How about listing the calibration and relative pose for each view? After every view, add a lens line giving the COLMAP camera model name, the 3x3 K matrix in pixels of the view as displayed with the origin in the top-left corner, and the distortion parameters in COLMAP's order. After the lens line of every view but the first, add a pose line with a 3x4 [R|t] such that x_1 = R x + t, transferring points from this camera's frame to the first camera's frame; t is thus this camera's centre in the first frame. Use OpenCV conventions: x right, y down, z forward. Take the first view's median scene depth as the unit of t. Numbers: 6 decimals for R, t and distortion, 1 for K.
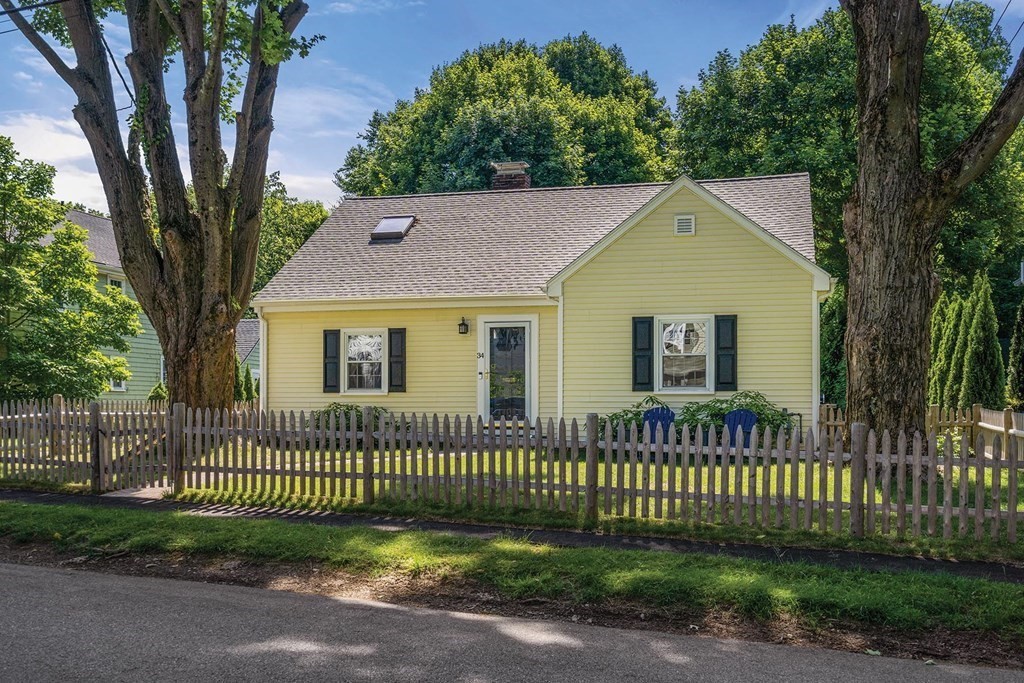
lens RADIAL K [[1008.7, 0, 514.6], [0, 1008.7, 373.1], [0, 0, 1]] dist [0.002727, 0.002720]
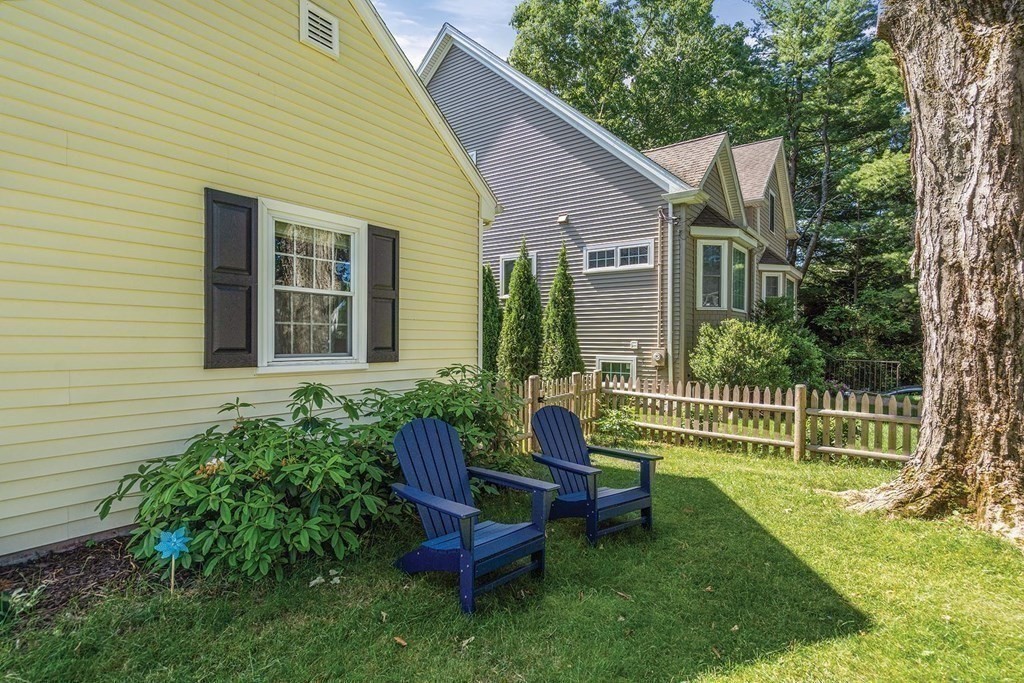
lens RADIAL K [[518.1, 0, 512.0], [0, 518.1, 341.5], [0, 0, 1]] dist [0.000013, -0.000234]
pose [[0.387632, 0.000771, 0.921814, -0.025108], [-0.037204, 0.999198, 0.014809, -0.000835], [-0.921063, -0.040035, 0.387350, 0.703845]]
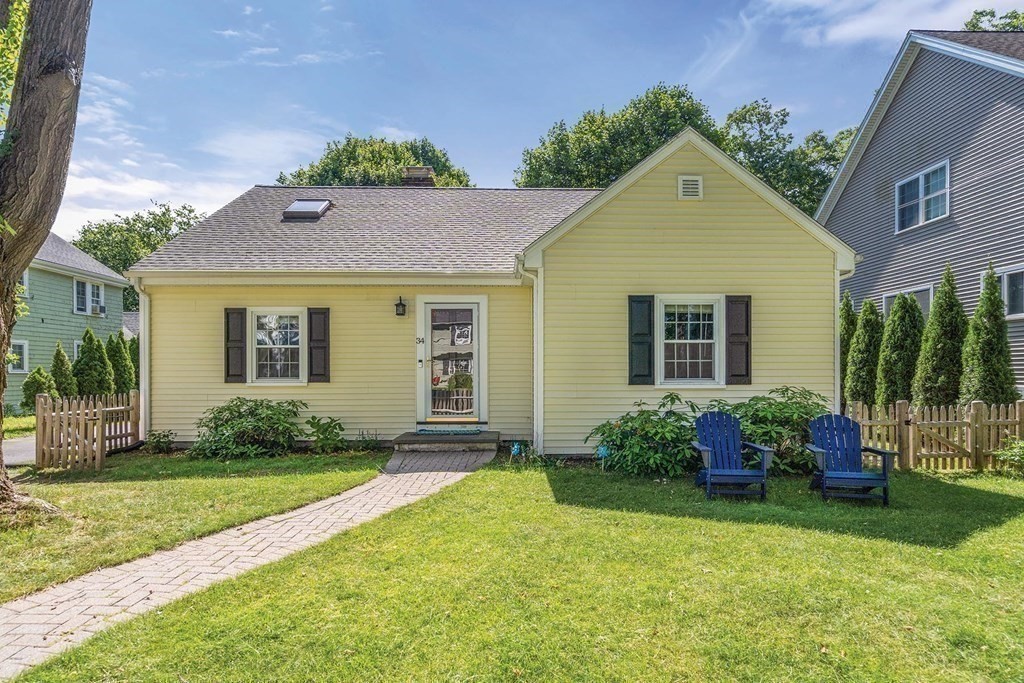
lens RADIAL K [[539.6, 0, 510.7], [0, 539.6, 372.0], [0, 0, 1]] dist [-0.000366, 0.000196]
pose [[0.964371, -0.001177, 0.264550, -0.082081], [-0.006503, 0.999582, 0.028152, -0.003971], [-0.264472, -0.028870, 0.963961, 0.523853]]
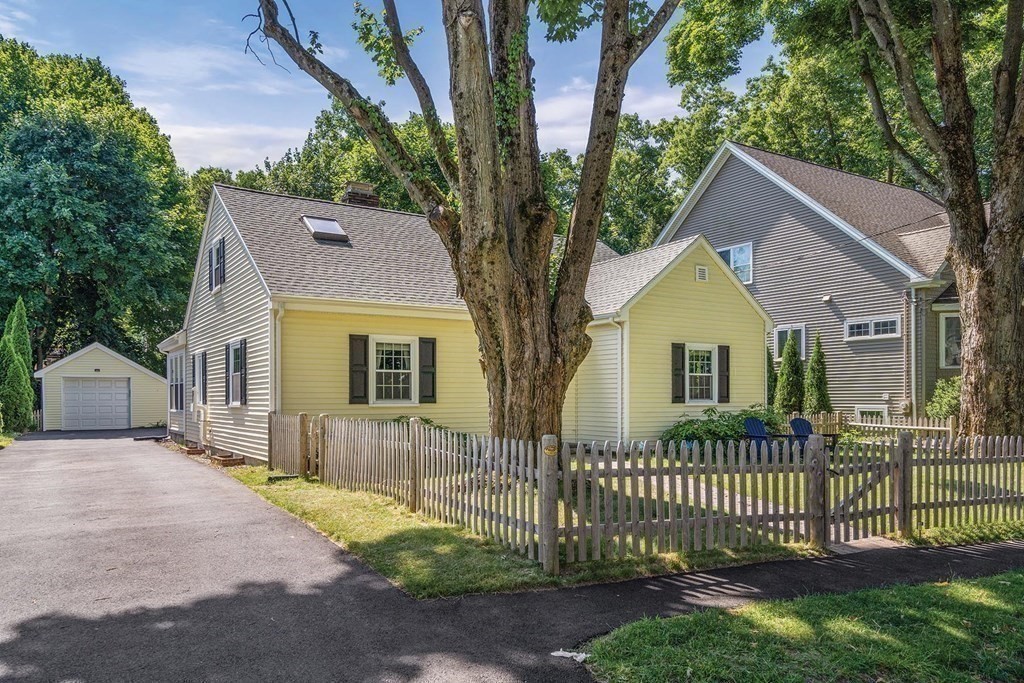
lens RADIAL K [[729.1, 0, 510.5], [0, 729.1, 400.3], [0, 0, 1]] dist [-0.001728, -0.000145]
pose [[0.693162, -0.003122, 0.720775, -0.582812], [-0.020670, 0.999493, 0.024207, -0.002702], [-0.720486, -0.031678, 0.692746, 0.458928]]
